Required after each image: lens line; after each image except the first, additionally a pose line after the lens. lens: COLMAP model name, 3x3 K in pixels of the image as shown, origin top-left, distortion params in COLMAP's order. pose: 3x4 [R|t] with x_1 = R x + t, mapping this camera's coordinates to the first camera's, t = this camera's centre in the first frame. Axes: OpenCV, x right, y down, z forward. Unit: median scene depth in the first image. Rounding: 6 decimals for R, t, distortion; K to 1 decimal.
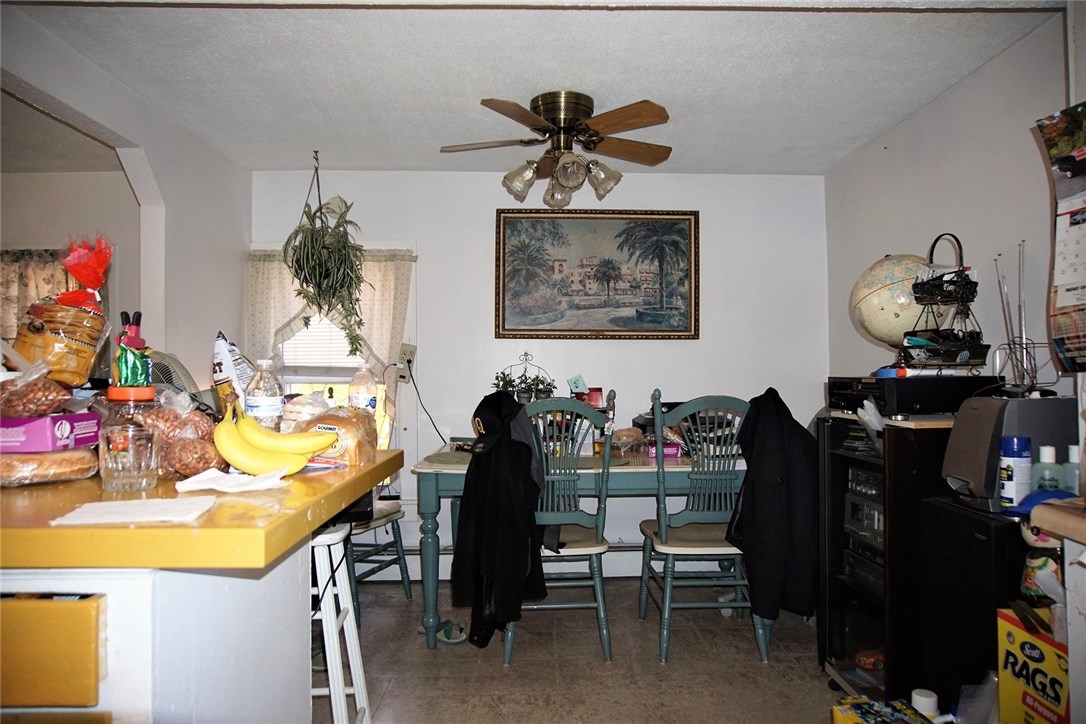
lens RADIAL K [[722.1, 0, 552.6], [0, 722.1, 359.6], [0, 0, 1]] dist [-0.056121, 0.038560]
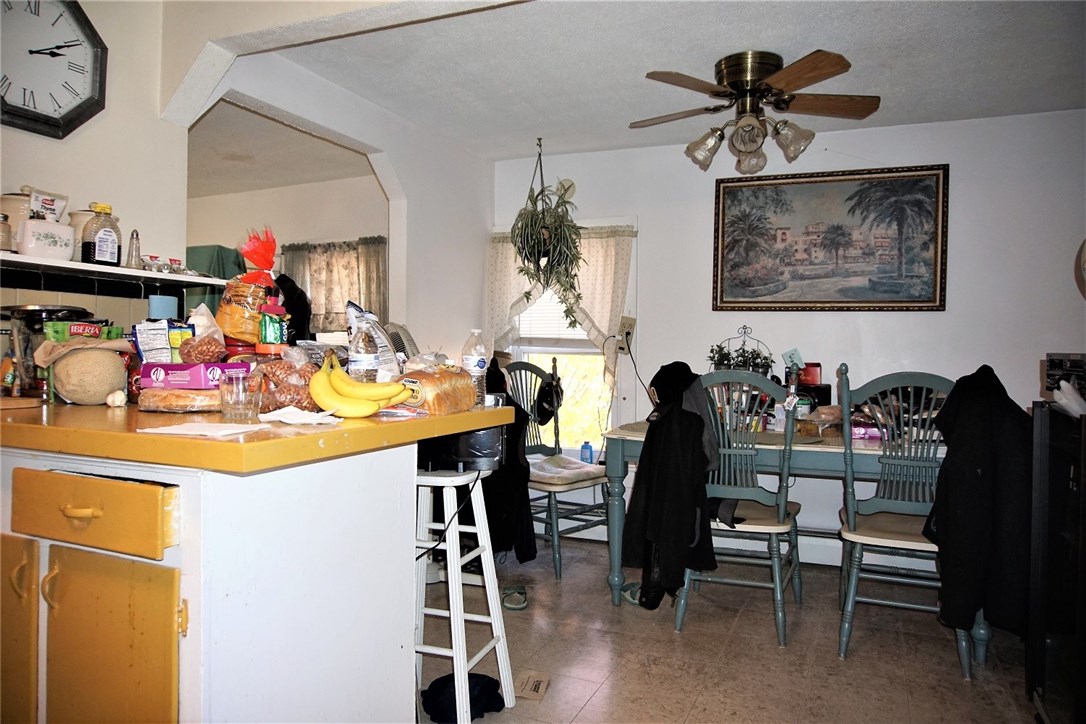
lens RADIAL K [[722.1, 0, 542.2], [0, 722.1, 358.5], [0, 0, 1]] dist [-0.056121, 0.038560]
pose [[0.908089, 0.020333, -0.418284, 0.168769], [-0.007603, 0.999456, 0.032079, 0.007765], [0.418709, -0.025951, 0.907750, 0.006845]]
